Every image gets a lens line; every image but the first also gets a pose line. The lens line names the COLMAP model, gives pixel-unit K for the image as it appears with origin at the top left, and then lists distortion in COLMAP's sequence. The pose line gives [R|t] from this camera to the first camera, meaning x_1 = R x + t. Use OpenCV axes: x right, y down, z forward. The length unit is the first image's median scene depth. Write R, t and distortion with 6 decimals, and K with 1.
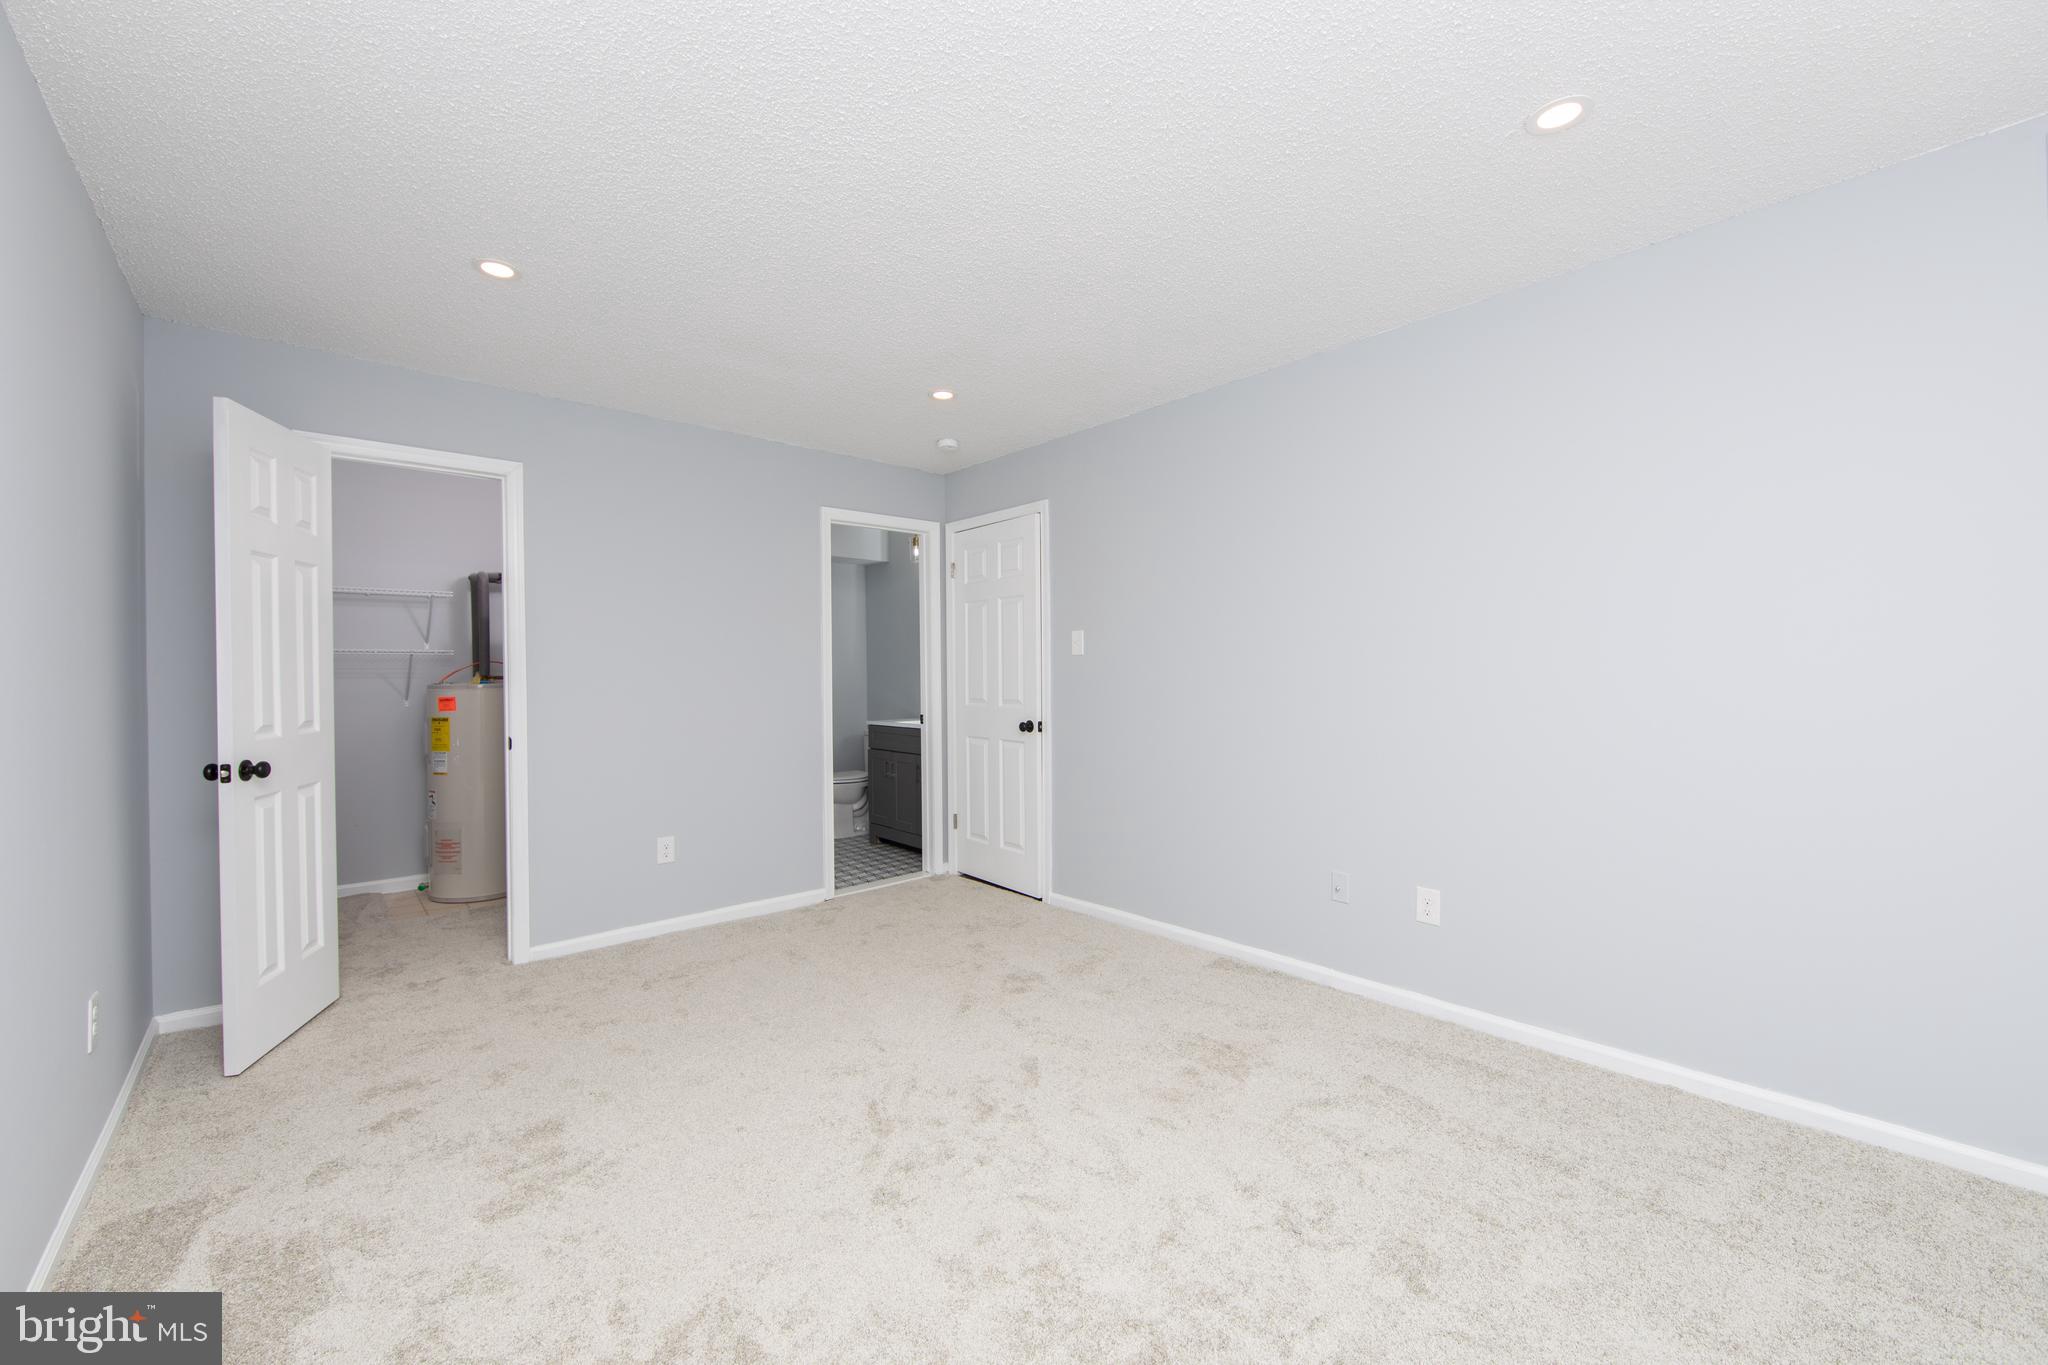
lens RADIAL K [[806.7, 0, 1026.1], [0, 806.7, 681.5], [0, 0, 1]] dist [-0.002560, -0.000716]
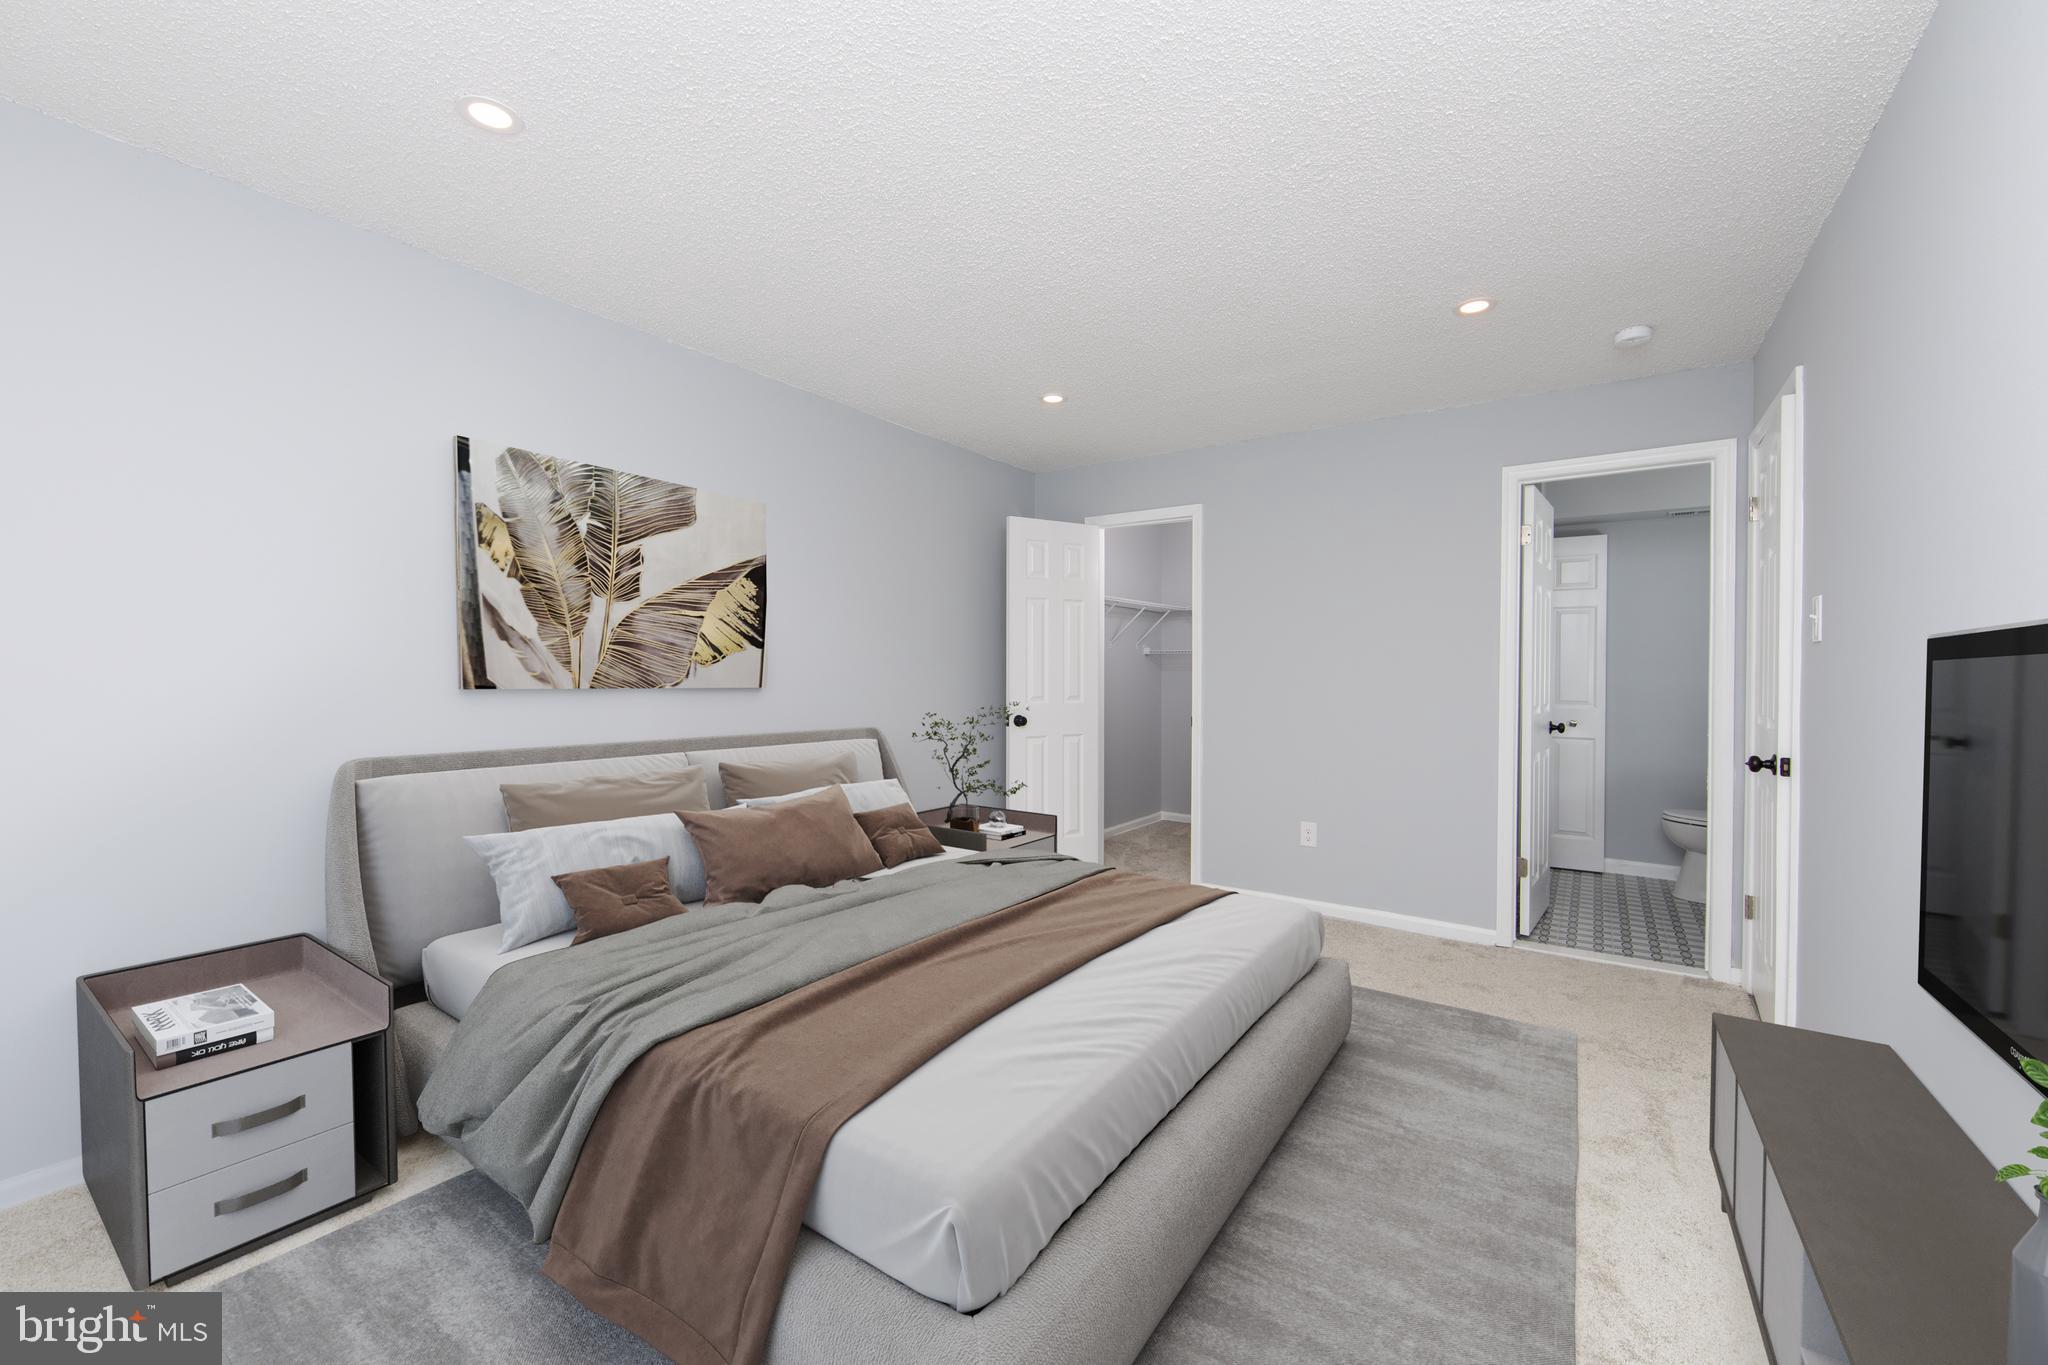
lens RADIAL K [[806.7, 0, 1024.5], [0, 806.7, 679.5], [0, 0, 1]] dist [-0.002560, -0.000716]
pose [[0.215202, 0.019500, -0.976375, 0.514629], [-0.016289, 0.999733, 0.016376, -0.007355], [0.976434, 0.012380, 0.215462, 0.400663]]
